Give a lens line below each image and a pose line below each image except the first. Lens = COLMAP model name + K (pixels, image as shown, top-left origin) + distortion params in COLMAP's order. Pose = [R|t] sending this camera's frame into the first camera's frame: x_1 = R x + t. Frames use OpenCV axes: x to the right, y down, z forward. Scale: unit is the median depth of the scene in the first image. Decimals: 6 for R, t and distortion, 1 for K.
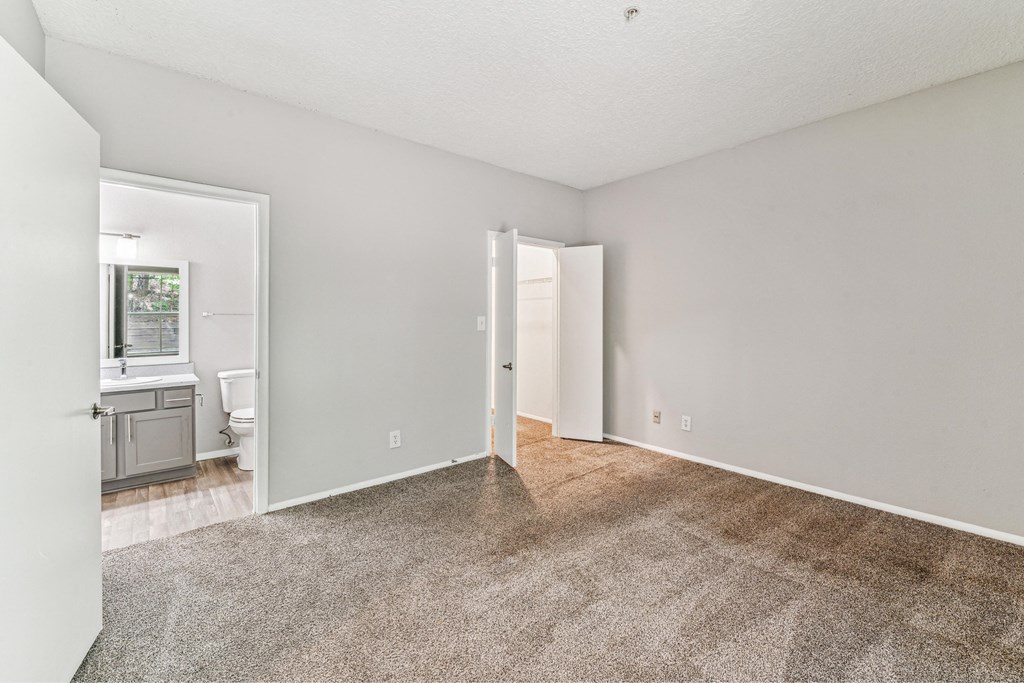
lens RADIAL K [[428.7, 0, 510.9], [0, 428.7, 321.4], [0, 0, 1]] dist [-0.004465, 0.000015]
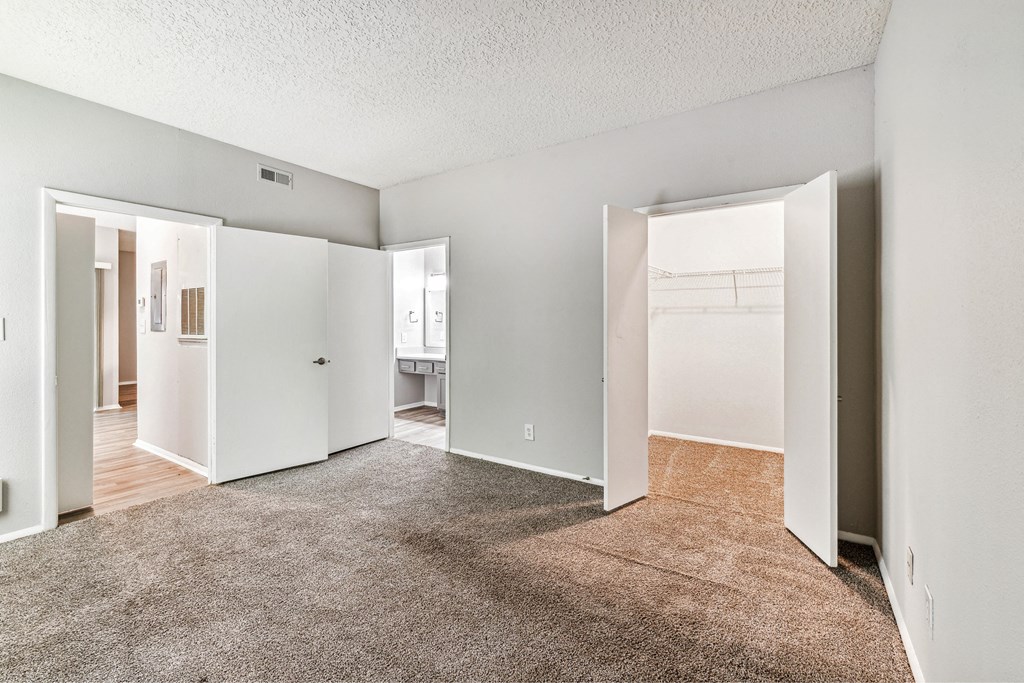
lens RADIAL K [[428.7, 0, 520.7], [0, 428.7, 321.9], [0, 0, 1]] dist [-0.004465, 0.000015]
pose [[0.295061, 0.001607, -0.955477, 0.748911], [-0.004626, 0.999989, 0.000253, -0.001100], [0.955467, 0.004345, 0.295065, 0.659351]]
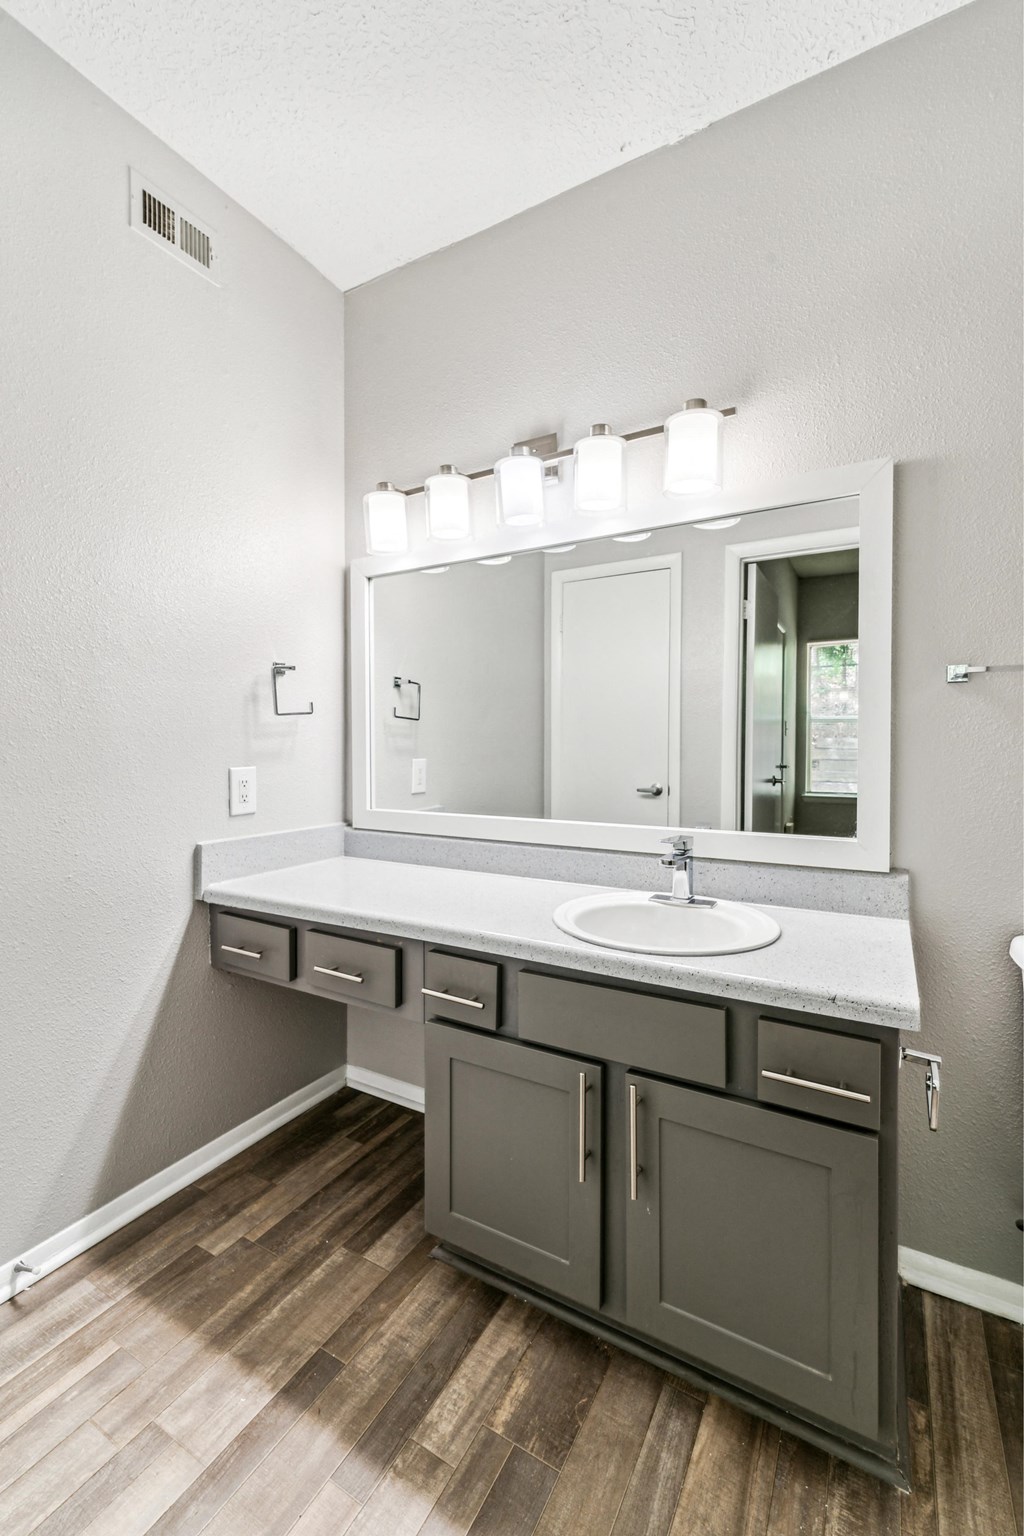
lens RADIAL K [[643.0, 0, 517.9], [0, 643.0, 748.2], [0, 0, 1]] dist [-0.004465, 0.000015]
pose [[0.335966, 0.005814, -0.941856, -0.538328], [-0.006900, 0.999969, 0.003712, 0.028250], [0.941849, 0.005252, 0.335996, 0.759054]]
